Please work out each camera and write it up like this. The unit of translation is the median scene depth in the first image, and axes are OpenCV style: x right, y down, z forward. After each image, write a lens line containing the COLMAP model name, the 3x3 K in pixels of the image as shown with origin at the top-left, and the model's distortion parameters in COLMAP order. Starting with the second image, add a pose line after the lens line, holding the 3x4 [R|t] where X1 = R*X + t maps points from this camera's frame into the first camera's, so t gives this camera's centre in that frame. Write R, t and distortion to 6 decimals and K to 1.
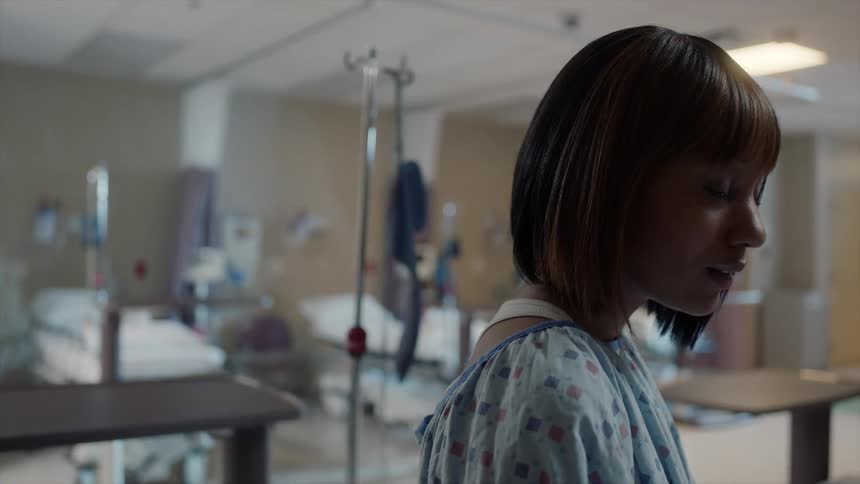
lens RADIAL K [[852.7, 0, 430.0], [0, 852.7, 242.0], [0, 0, 1]] dist [-0.005490, -0.002263]
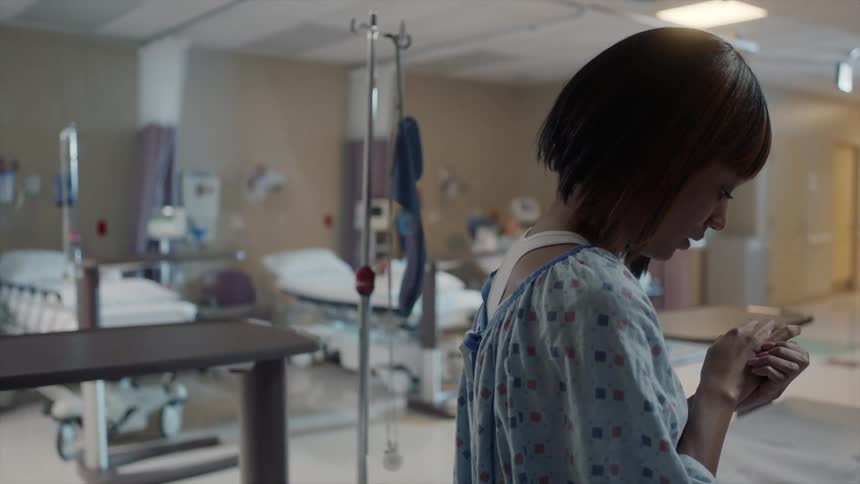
lens RADIAL K [[852.7, 0, 430.0], [0, 852.7, 242.0], [0, 0, 1]] dist [-0.005490, -0.002263]
pose [[0.997649, -0.022741, 0.064640, -0.029222], [0.019213, 0.998319, 0.054680, 0.001800], [-0.065775, -0.053310, 0.996409, -0.042738]]
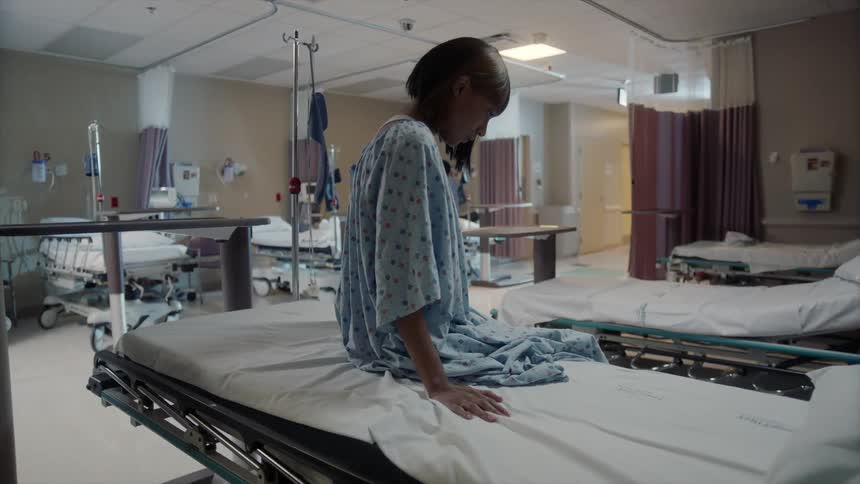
lens RADIAL K [[620.6, 0, 430.0], [0, 620.6, 242.0], [0, 0, 1]] dist [0.001492, 0.001803]
pose [[0.982791, -0.049122, 0.178071, -0.017489], [0.035510, 0.996255, 0.078839, 0.056279], [-0.181277, -0.071159, 0.980854, -0.176977]]
